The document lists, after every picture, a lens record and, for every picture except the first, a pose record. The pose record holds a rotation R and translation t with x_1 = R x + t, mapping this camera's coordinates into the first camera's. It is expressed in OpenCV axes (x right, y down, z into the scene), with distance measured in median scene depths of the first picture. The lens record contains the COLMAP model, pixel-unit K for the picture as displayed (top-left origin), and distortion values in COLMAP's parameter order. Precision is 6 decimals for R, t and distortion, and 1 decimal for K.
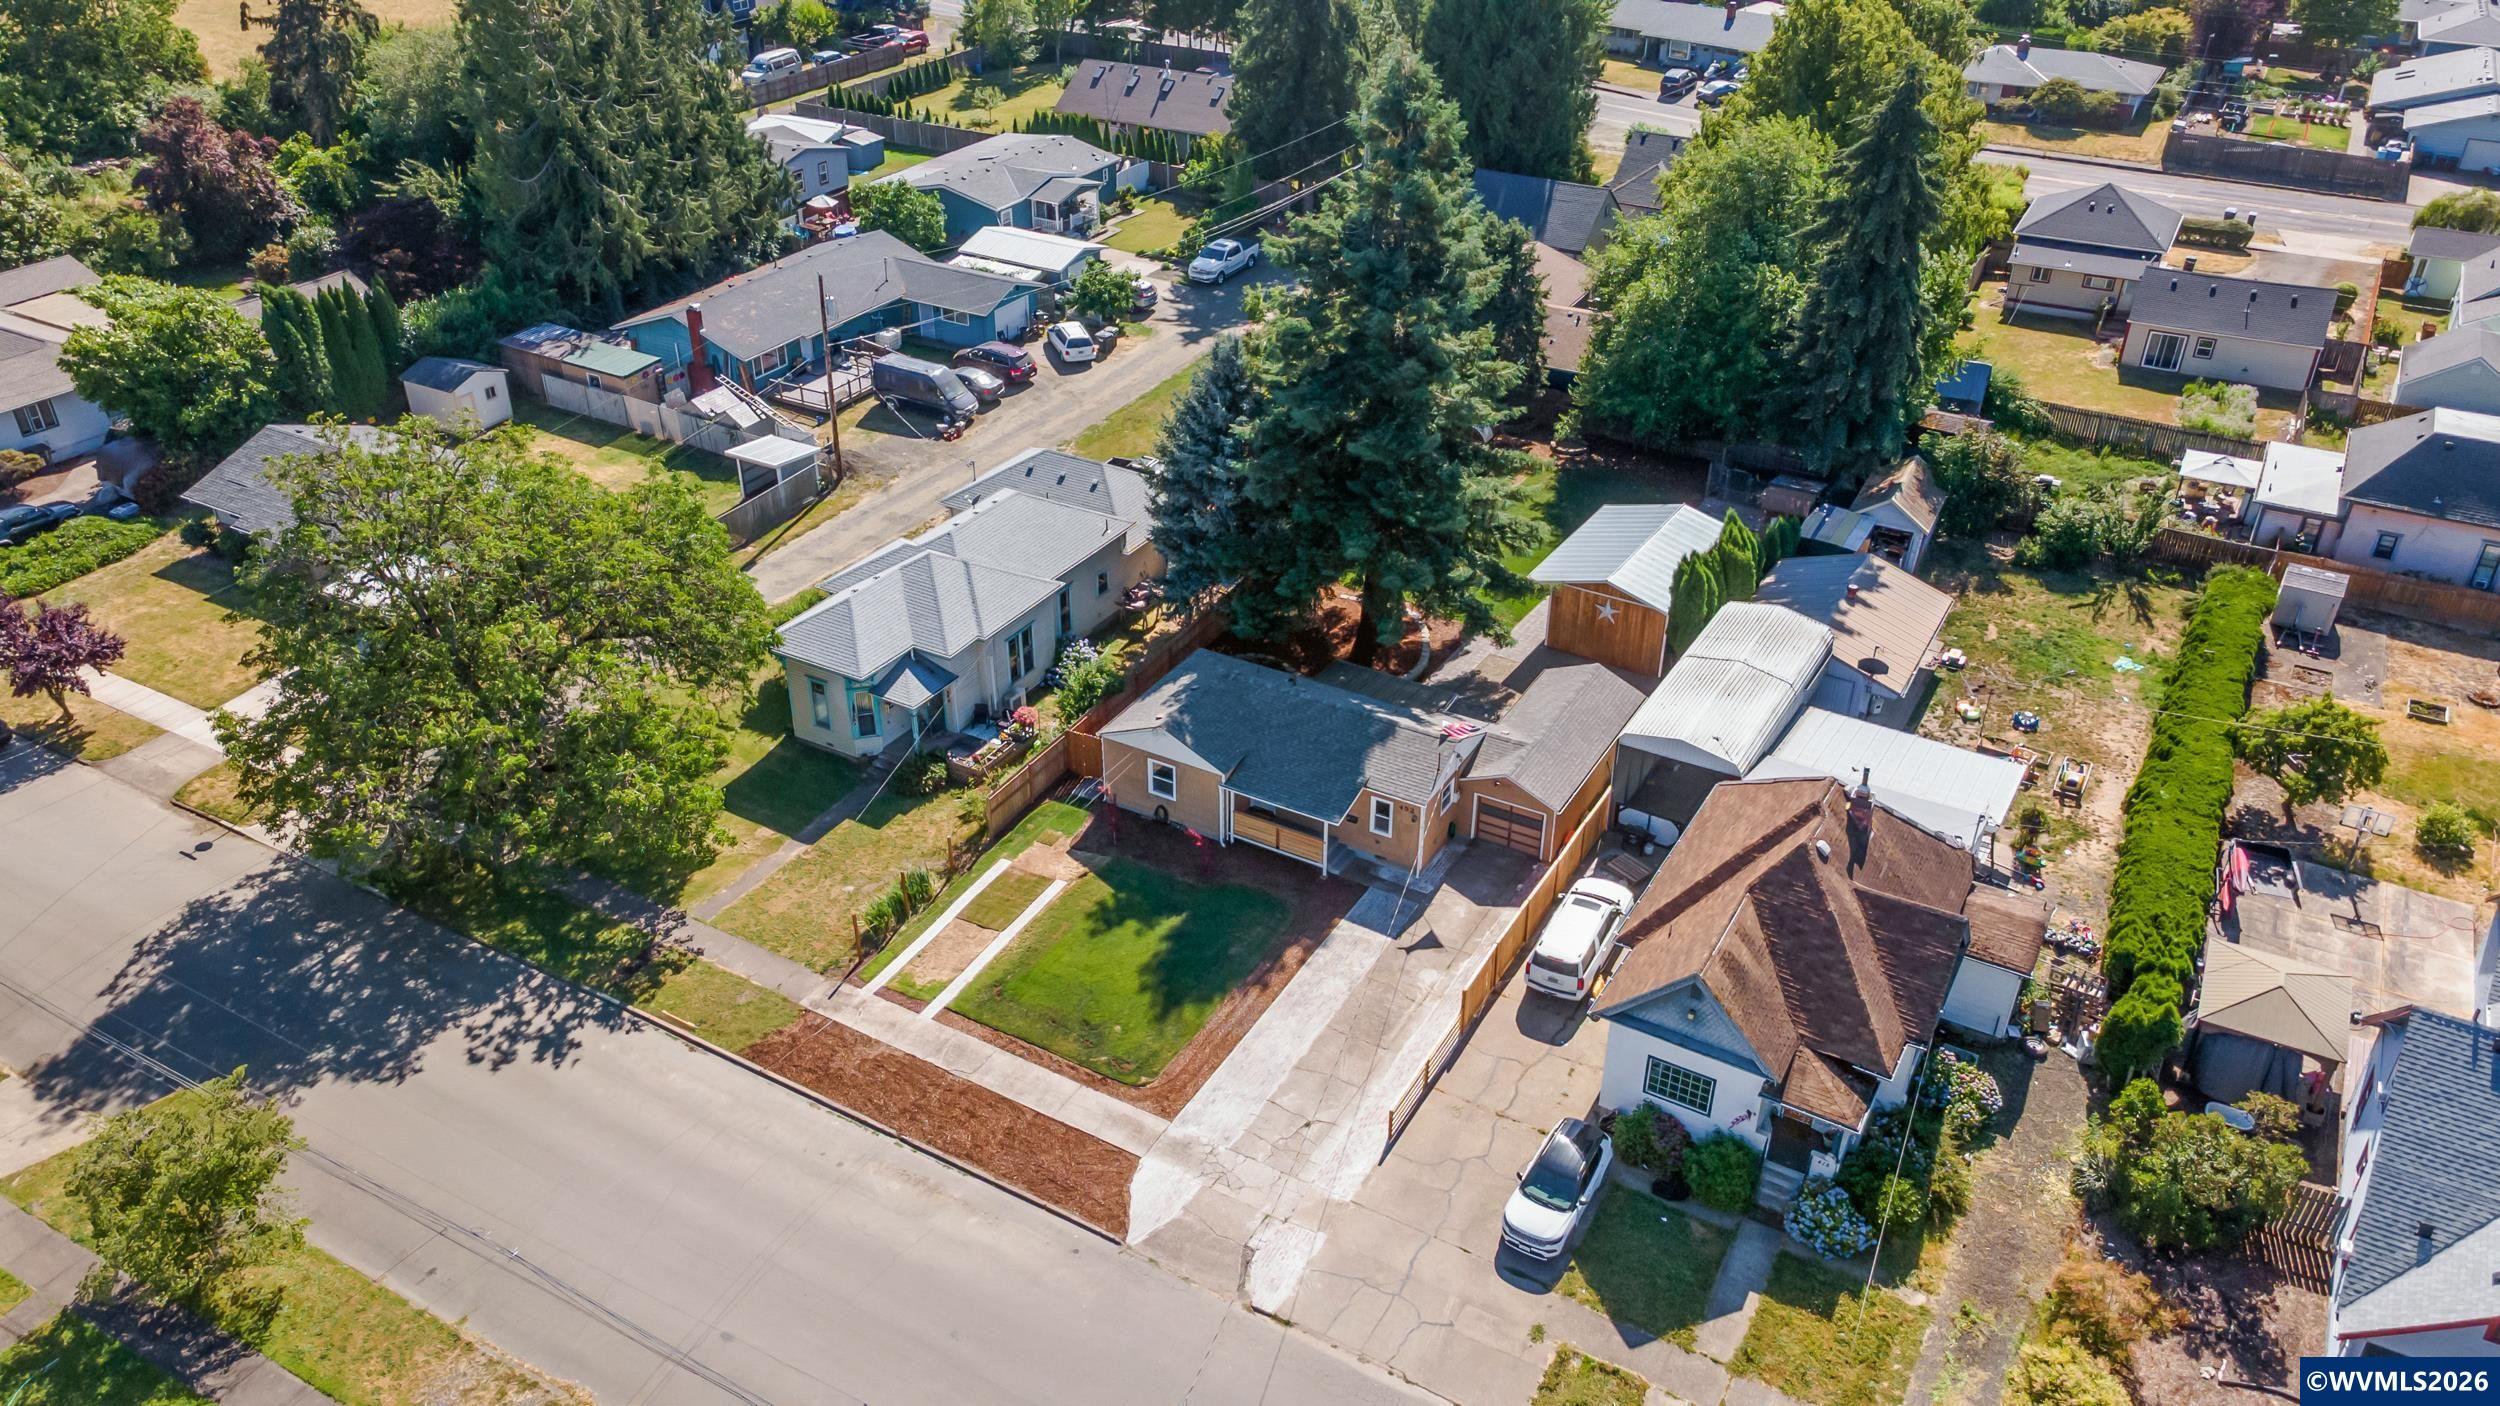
lens RADIAL K [[1815.9, 0, 1244.4], [0, 1815.9, 685.5], [0, 0, 1]] dist [0.024434, 0.040200]
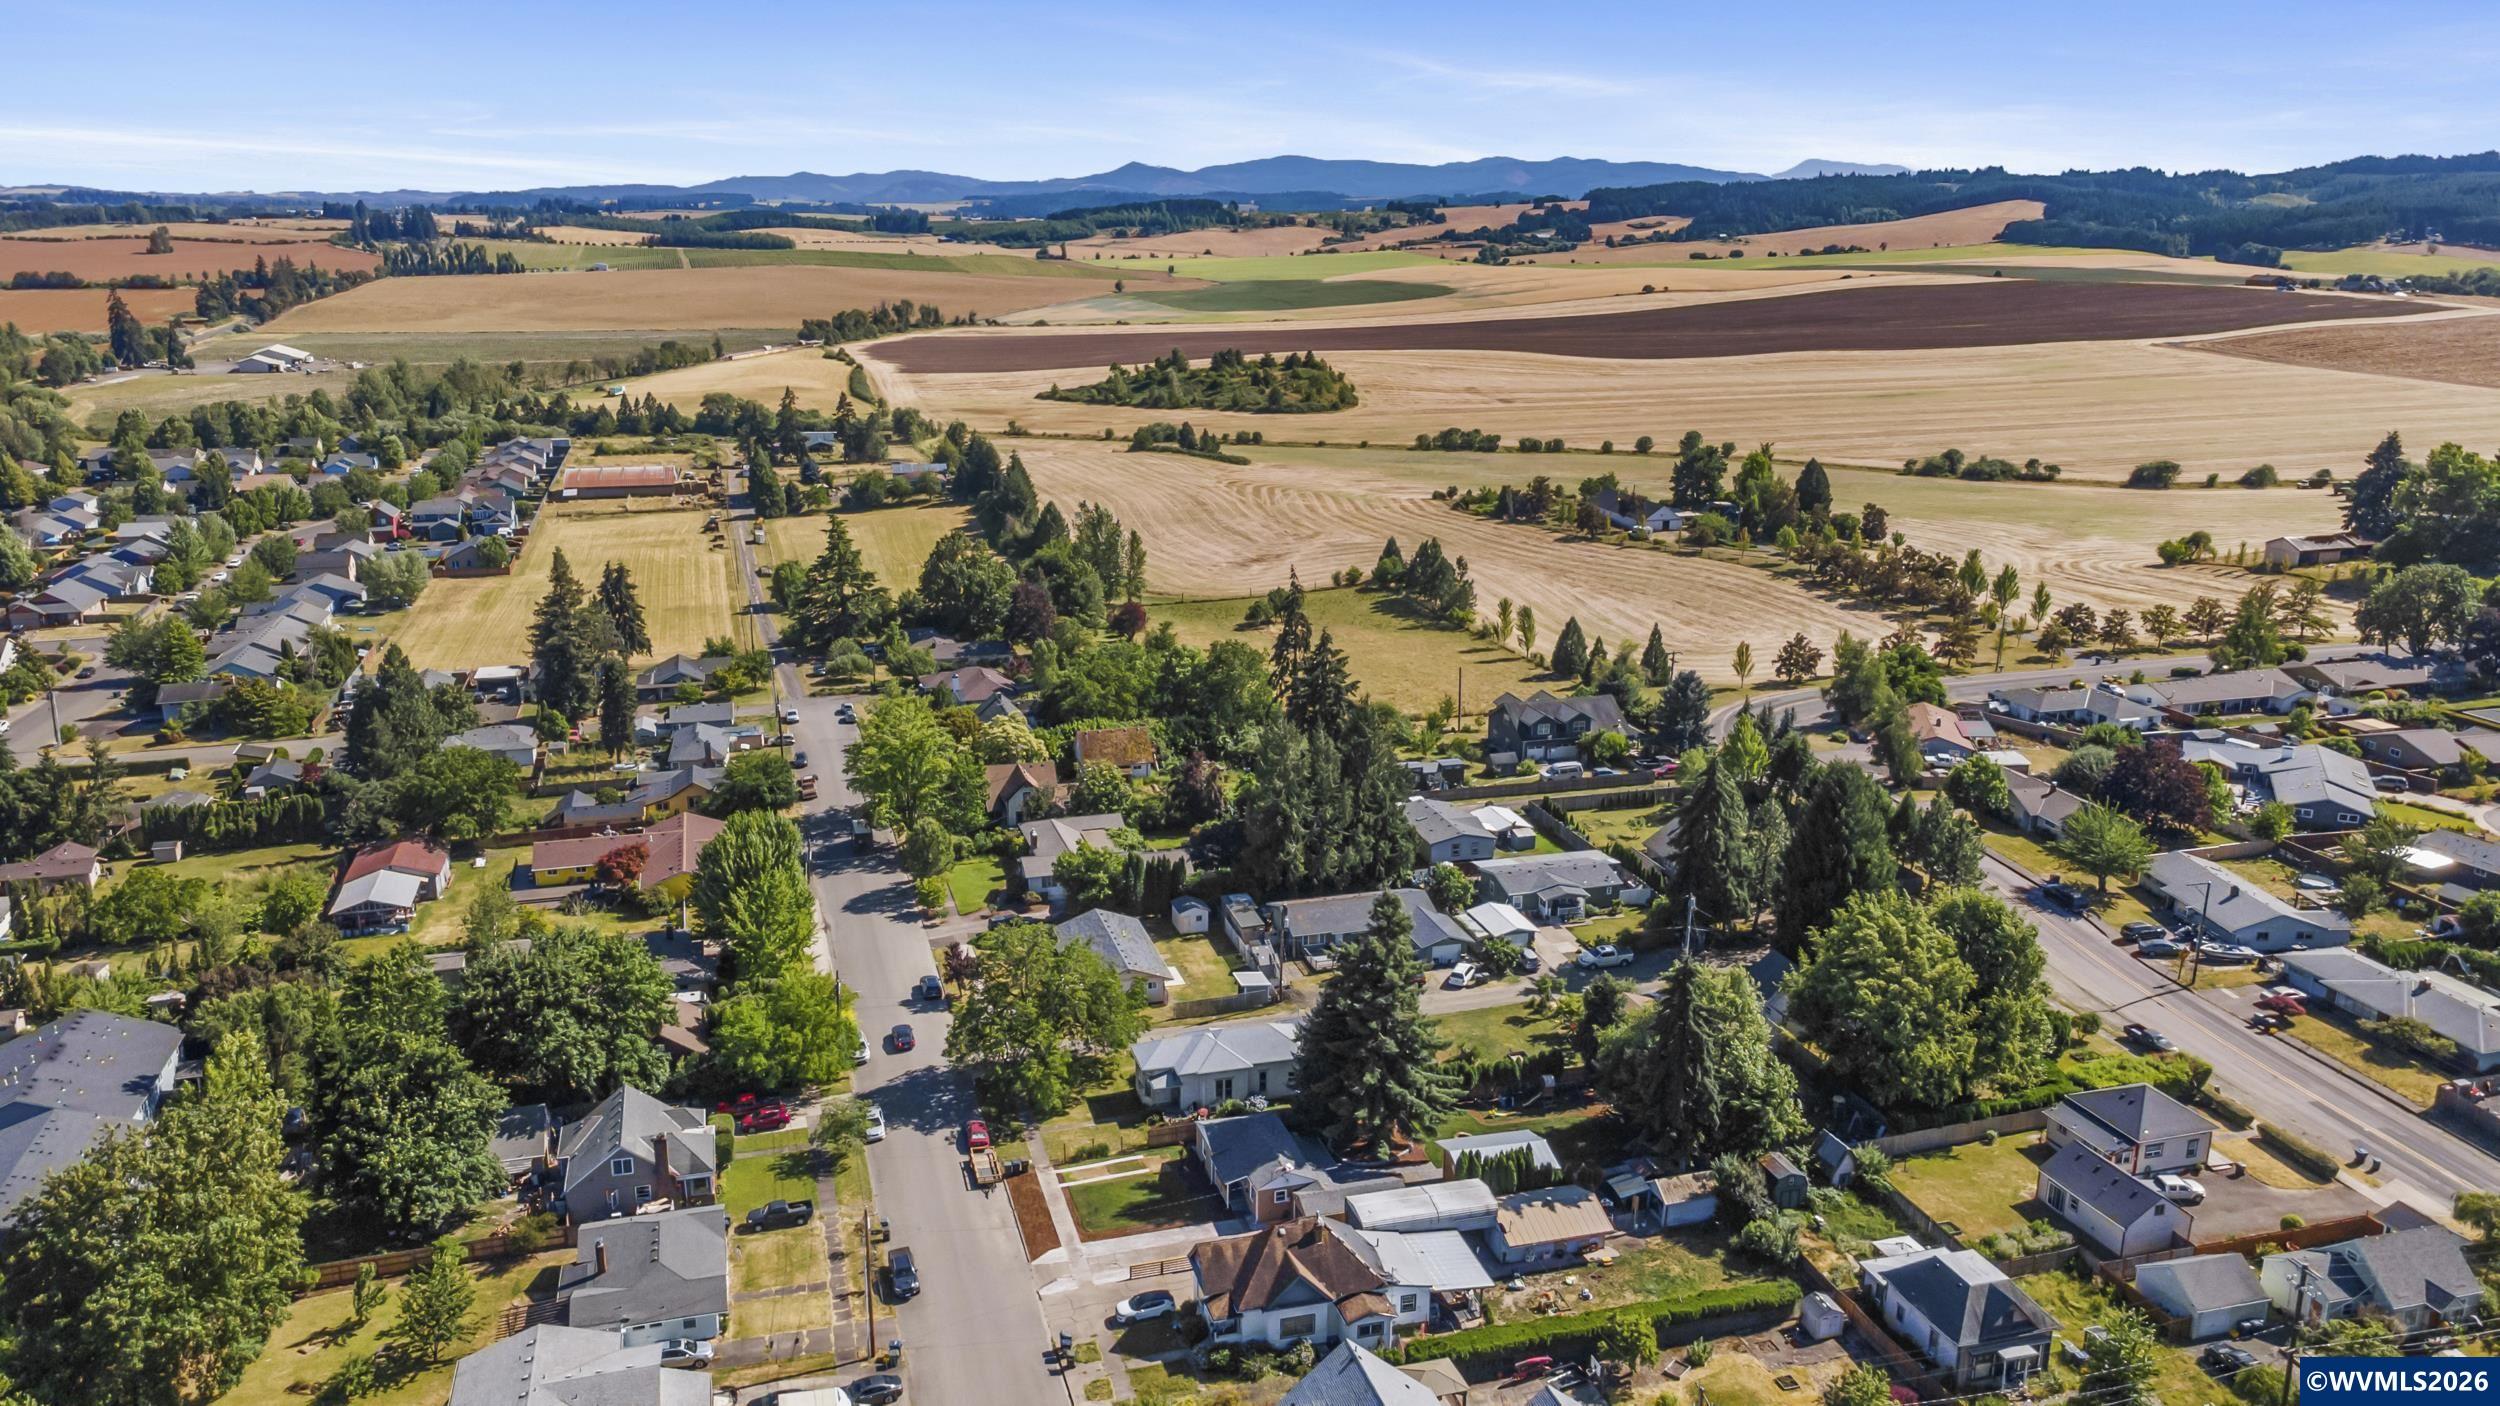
lens RADIAL K [[1815.9, 0, 1244.4], [0, 1815.9, 685.5], [0, 0, 1]] dist [0.024434, 0.040200]
pose [[0.726221, 0.183258, -0.662585, 1.287039], [-0.360457, 0.922208, -0.140012, -0.170401], [0.585383, 0.340513, 0.735783, -0.826427]]
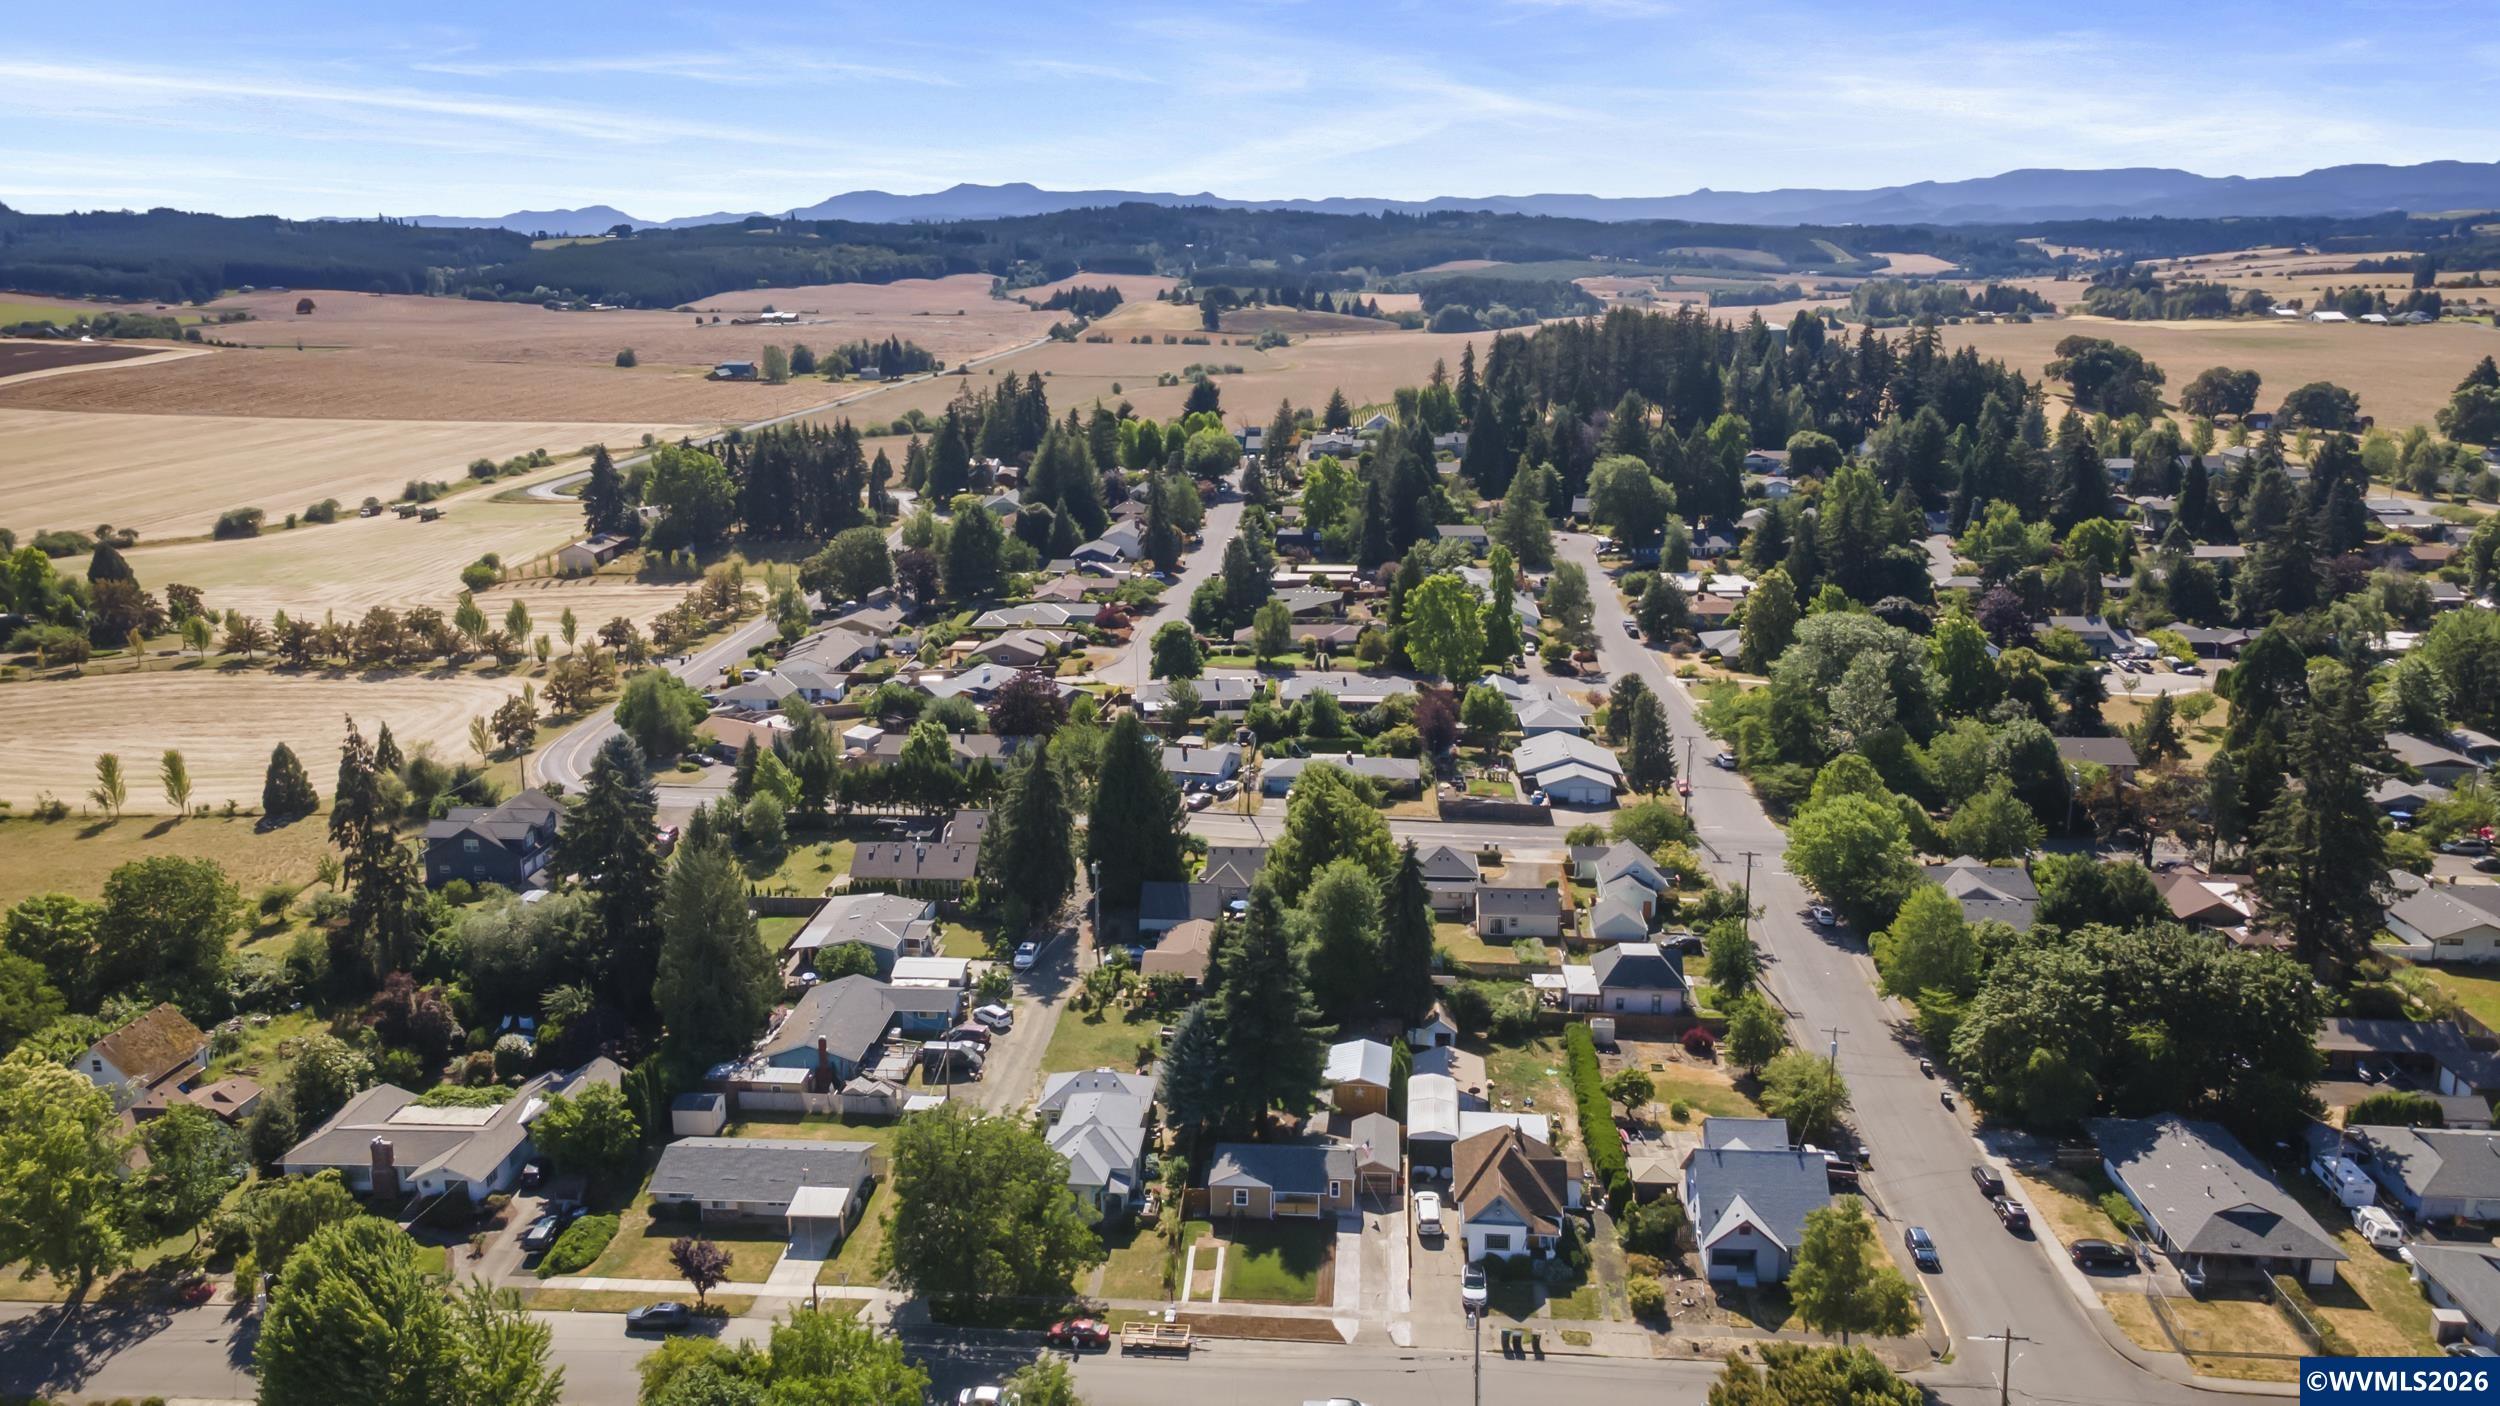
lens RADIAL K [[1815.9, 0, 1244.4], [0, 1815.9, 685.5], [0, 0, 1]] dist [0.024434, 0.040200]
pose [[0.901631, -0.107106, 0.419034, -0.832277], [0.228181, 0.940844, -0.250492, 0.017781], [-0.367416, 0.321467, 0.872734, -1.102516]]
